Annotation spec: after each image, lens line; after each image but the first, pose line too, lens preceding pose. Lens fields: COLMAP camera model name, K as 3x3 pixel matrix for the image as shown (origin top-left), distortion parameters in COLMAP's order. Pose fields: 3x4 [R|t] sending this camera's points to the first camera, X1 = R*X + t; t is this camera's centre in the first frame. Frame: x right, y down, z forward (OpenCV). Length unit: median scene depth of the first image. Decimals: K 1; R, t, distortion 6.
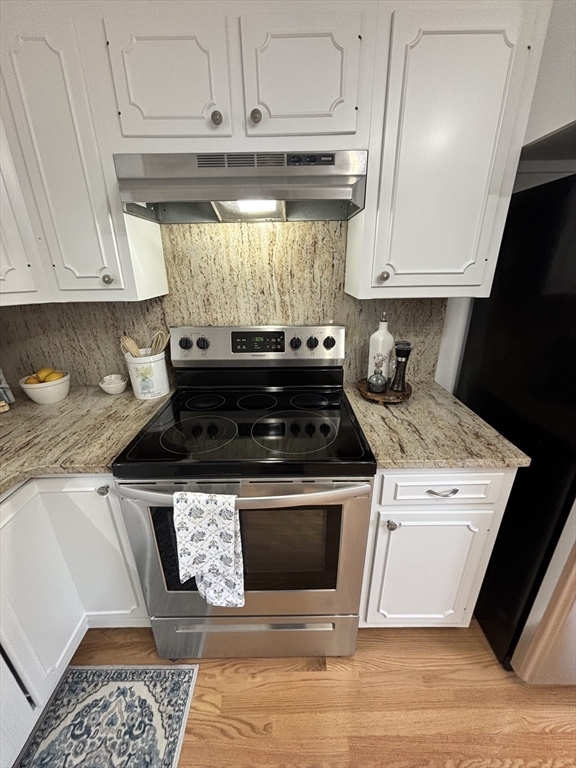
lens RADIAL K [[306.8, 0, 288.3], [0, 306.8, 381.5], [0, 0, 1]] dist [0.009689, -0.002885]
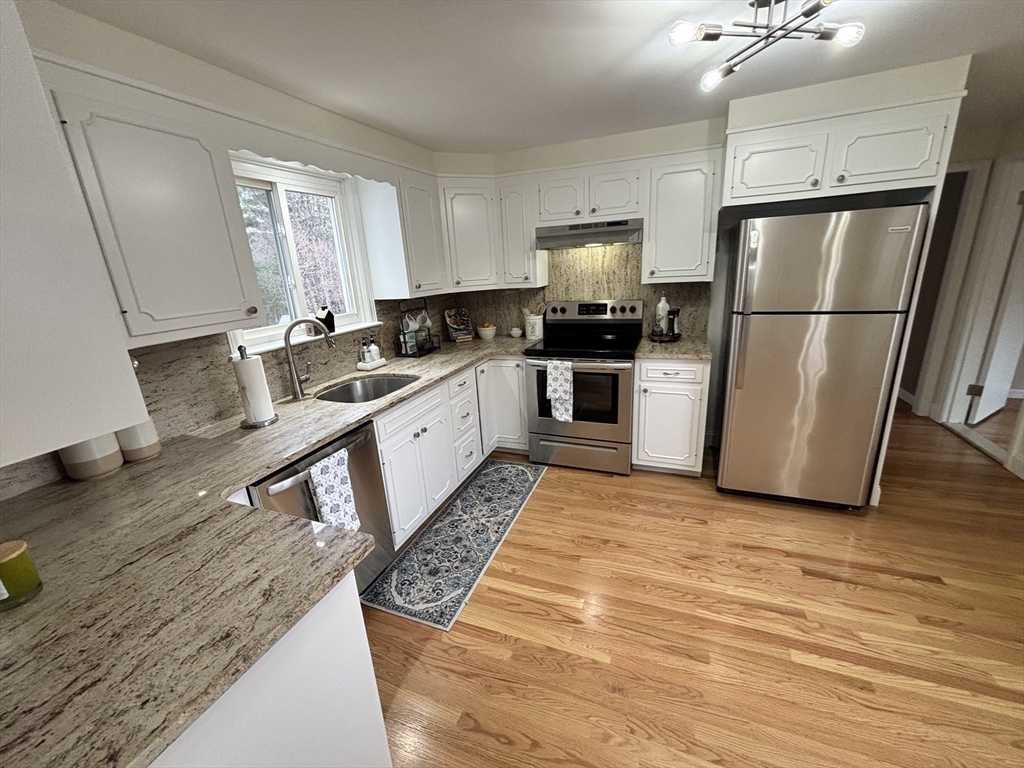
lens RADIAL K [[409.0, 0, 506.1], [0, 409.0, 384.0], [0, 0, 1]] dist [0.009689, -0.002885]
pose [[0.922435, 0.068331, -0.380058, 0.458190], [-0.093711, 0.994410, -0.048657, 0.575303], [0.374609, 0.080499, 0.923682, -1.690482]]
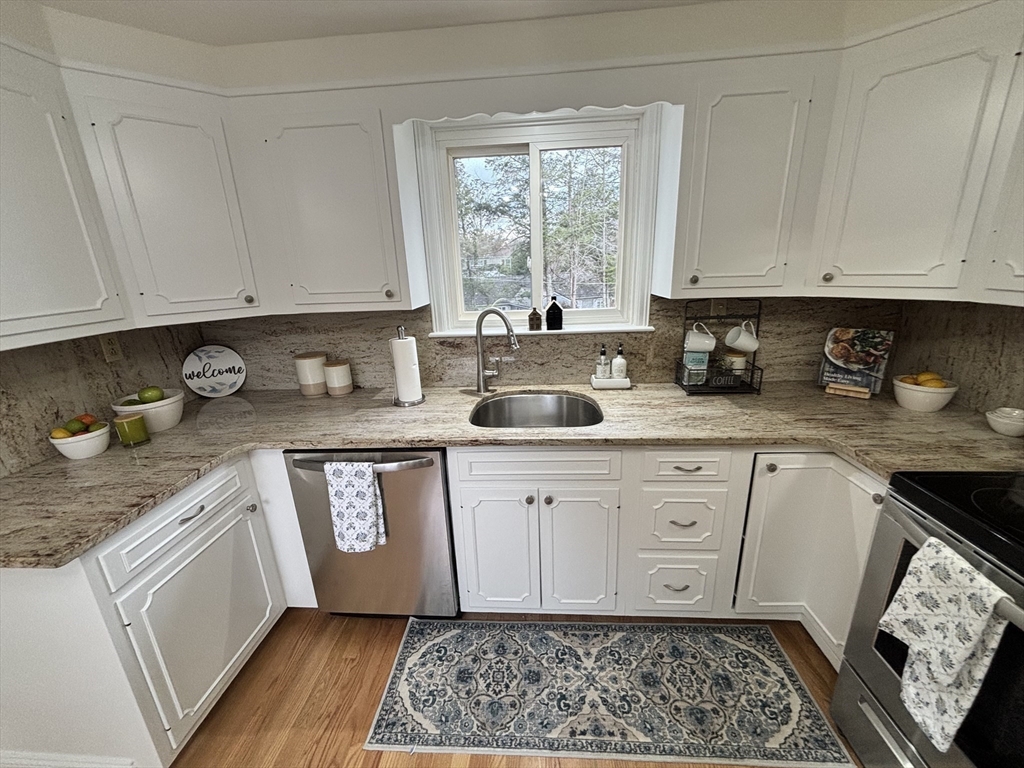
lens RADIAL K [[409.0, 0, 504.7], [0, 409.0, 384.7], [0, 0, 1]] dist [0.009689, -0.002885]
pose [[-0.074265, 0.303348, -0.949981, 0.499622], [-0.319215, 0.895258, 0.310829, 0.013252], [0.944768, 0.326332, 0.030347, -0.202713]]
